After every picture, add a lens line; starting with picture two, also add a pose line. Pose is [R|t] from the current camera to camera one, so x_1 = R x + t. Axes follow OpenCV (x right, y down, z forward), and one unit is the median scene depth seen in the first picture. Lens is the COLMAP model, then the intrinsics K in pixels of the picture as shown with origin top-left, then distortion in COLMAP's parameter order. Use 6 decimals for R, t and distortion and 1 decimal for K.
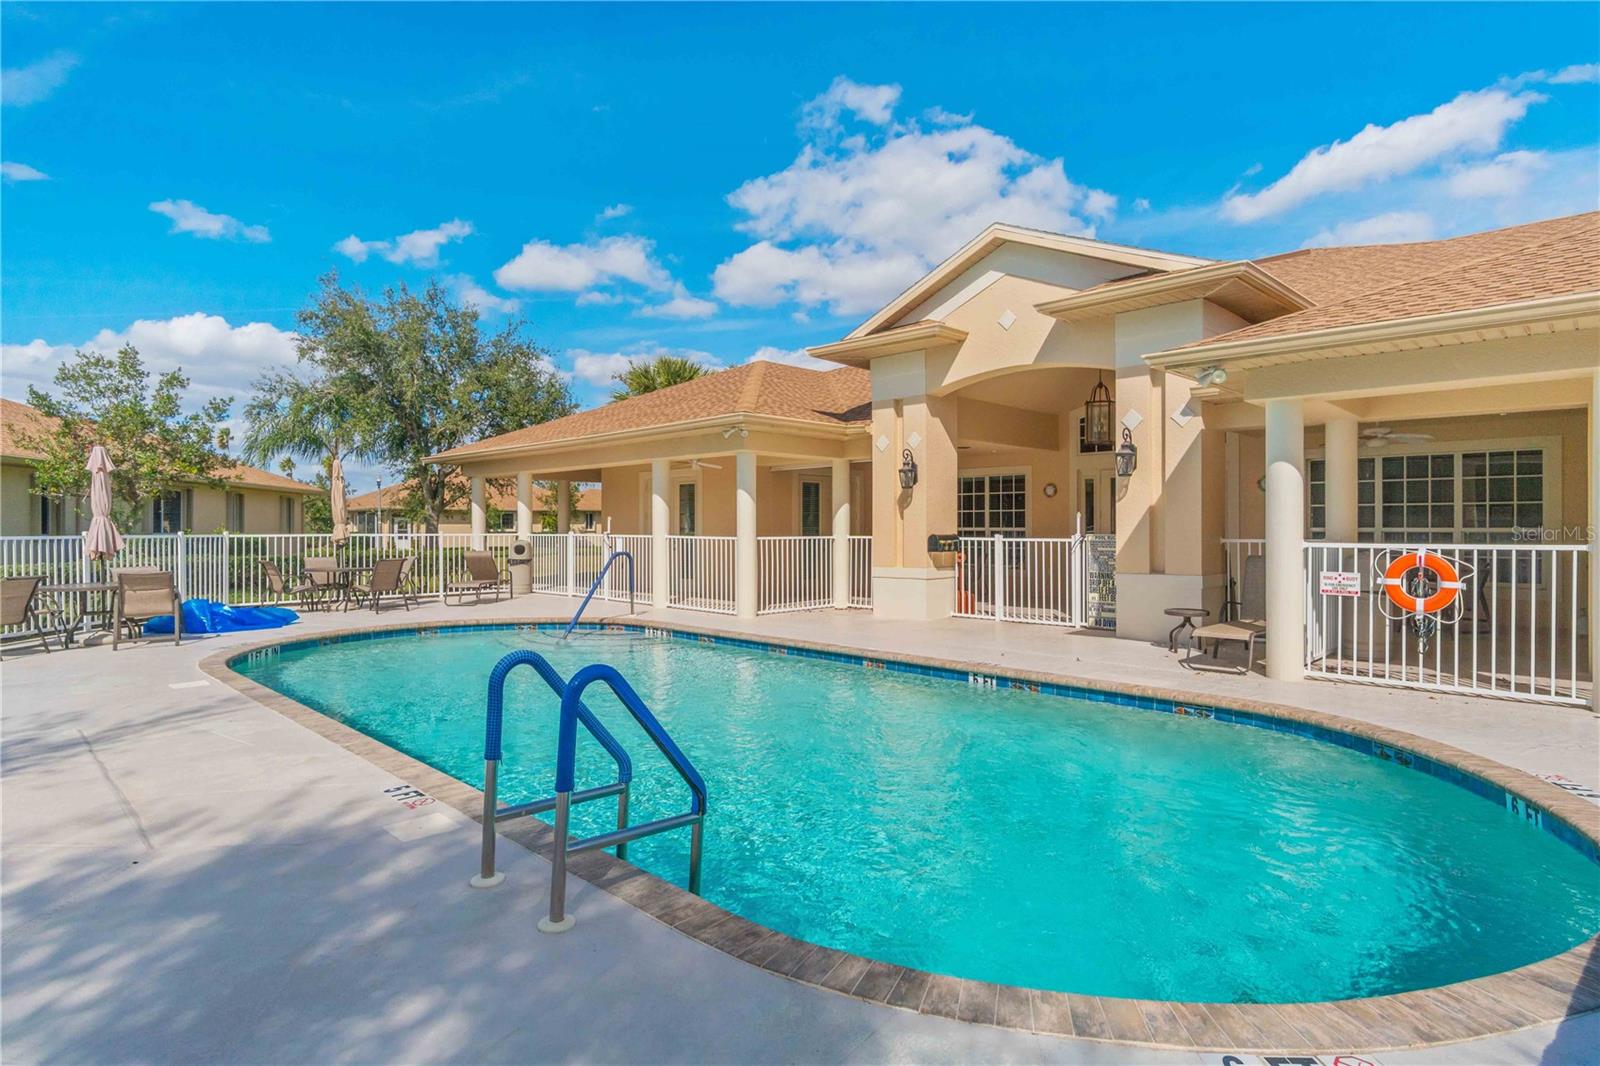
lens RADIAL K [[863.0, 0, 785.7], [0, 863.0, 528.2], [0, 0, 1]] dist [0.000071, -0.000712]
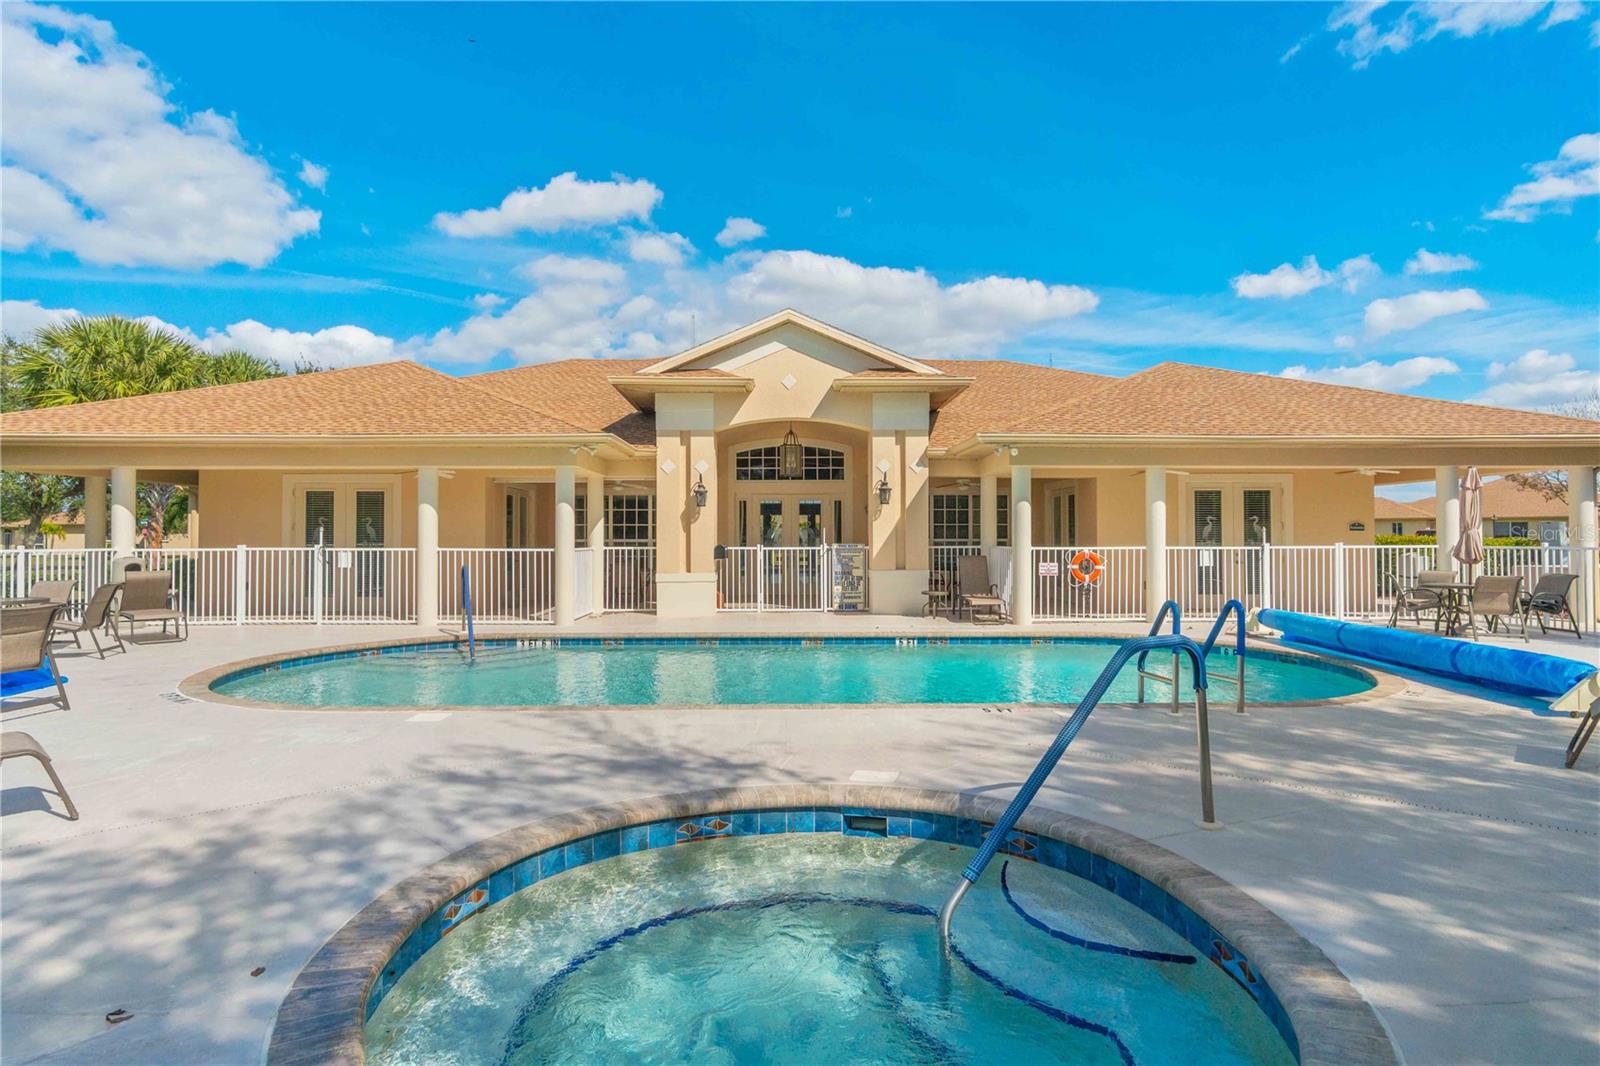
lens RADIAL K [[890.6, 0, 797.5], [0, 890.6, 529.7], [0, 0, 1]] dist [-0.008471, -0.000366]
pose [[0.685181, 0.005141, 0.728355, -0.737218], [0.002489, 0.999953, -0.009400, -0.002286], [-0.728368, 0.008254, 0.685136, 0.059472]]
